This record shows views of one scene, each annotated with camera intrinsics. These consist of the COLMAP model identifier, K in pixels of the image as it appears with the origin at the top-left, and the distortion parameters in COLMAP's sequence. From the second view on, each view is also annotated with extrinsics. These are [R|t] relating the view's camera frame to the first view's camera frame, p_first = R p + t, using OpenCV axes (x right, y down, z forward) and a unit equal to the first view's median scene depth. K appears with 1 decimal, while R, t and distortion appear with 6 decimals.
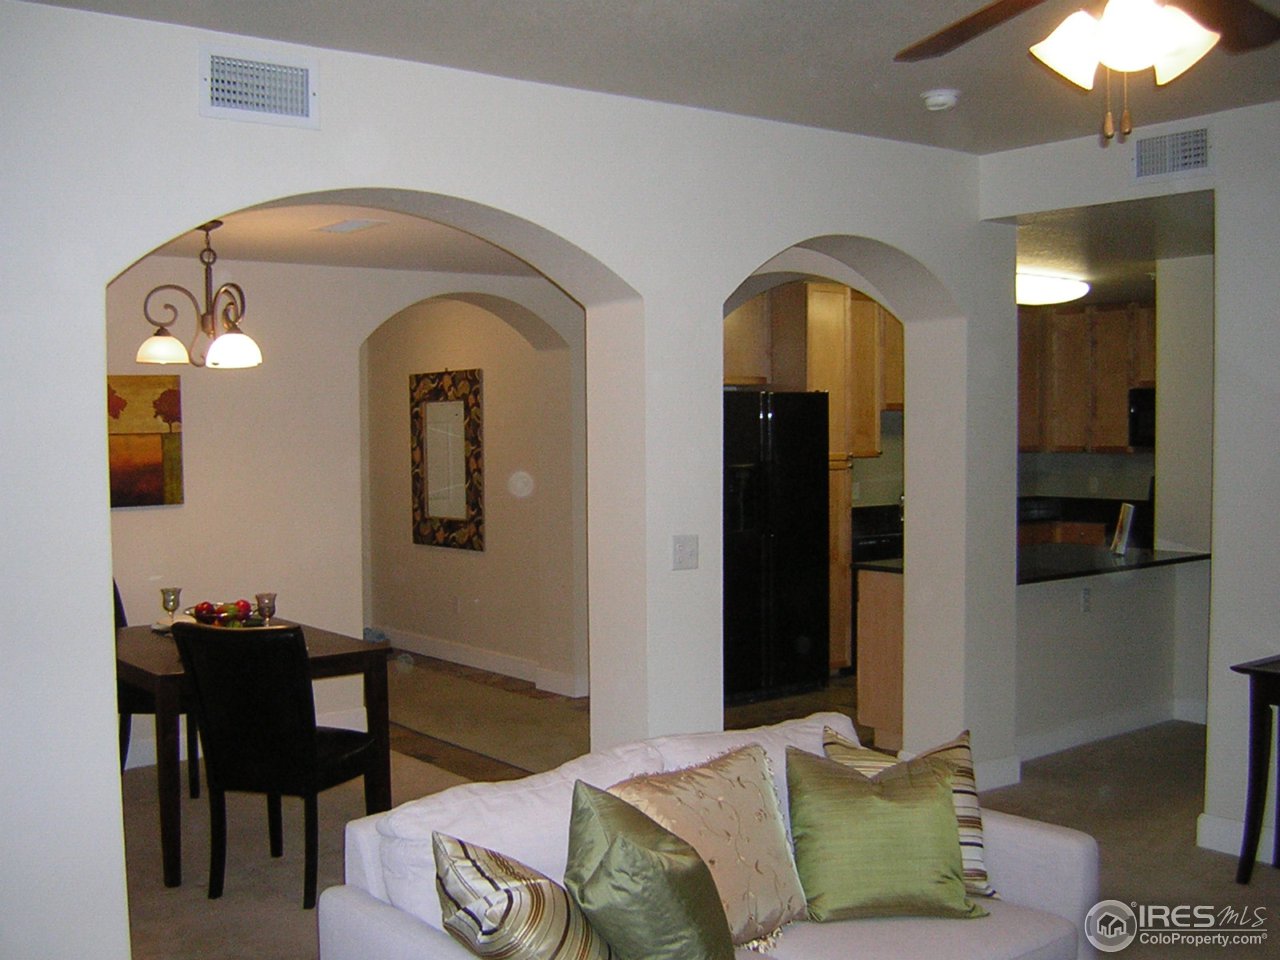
lens RADIAL K [[1420.4, 0, 641.3], [0, 1420.4, 475.6], [0, 0, 1]] dist [-0.110869, 0.000000]
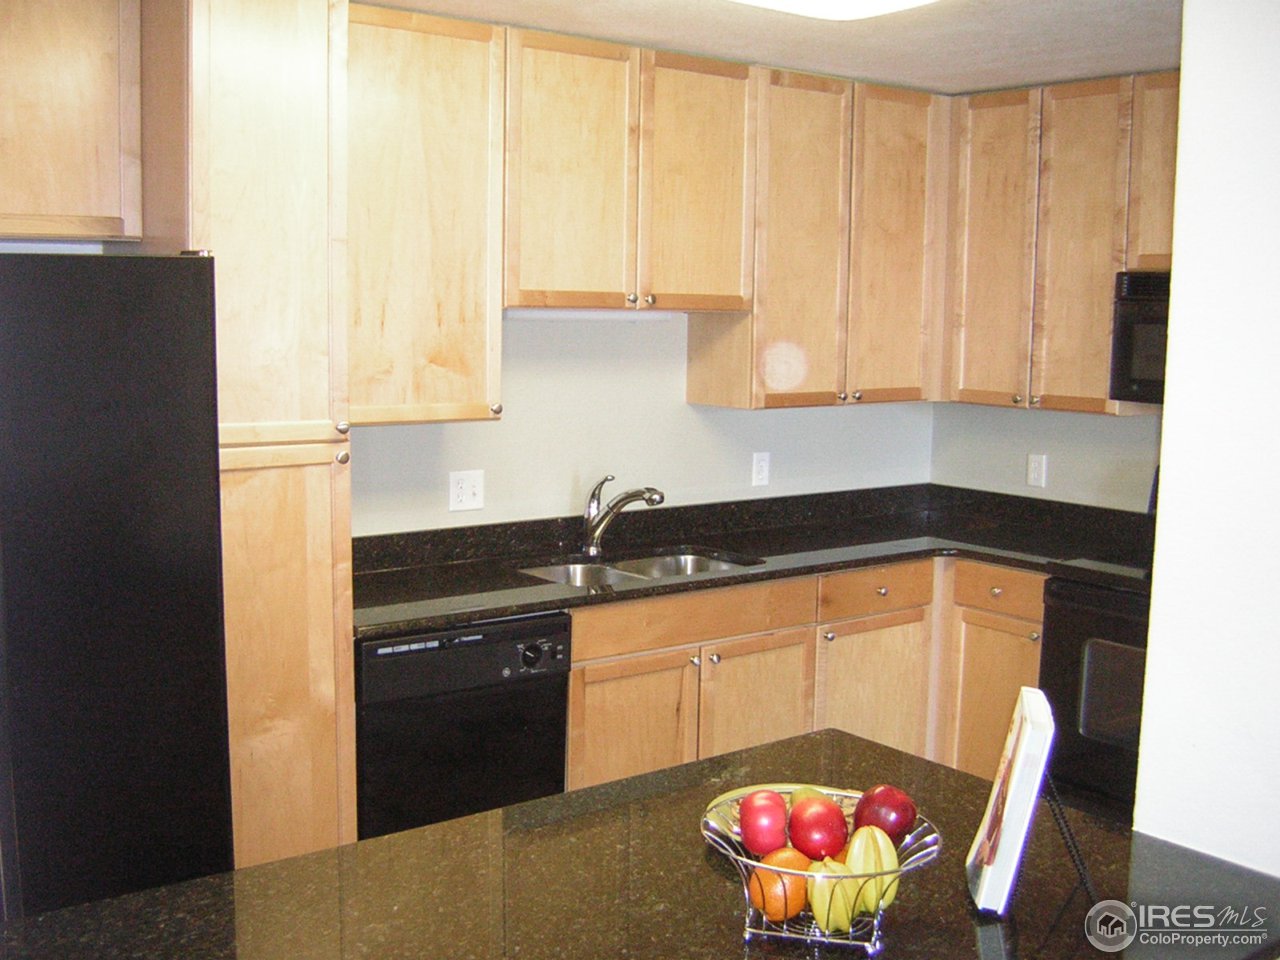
lens RADIAL K [[1420.4, 0, 637.9], [0, 1420.4, 485.0], [0, 0, 1]] dist [-0.110869, 0.000000]
pose [[0.999670, 0.022716, -0.011992, 0.203802], [-0.021658, 0.996402, 0.081944, -0.027355], [0.013810, -0.081658, 0.996565, 0.550471]]
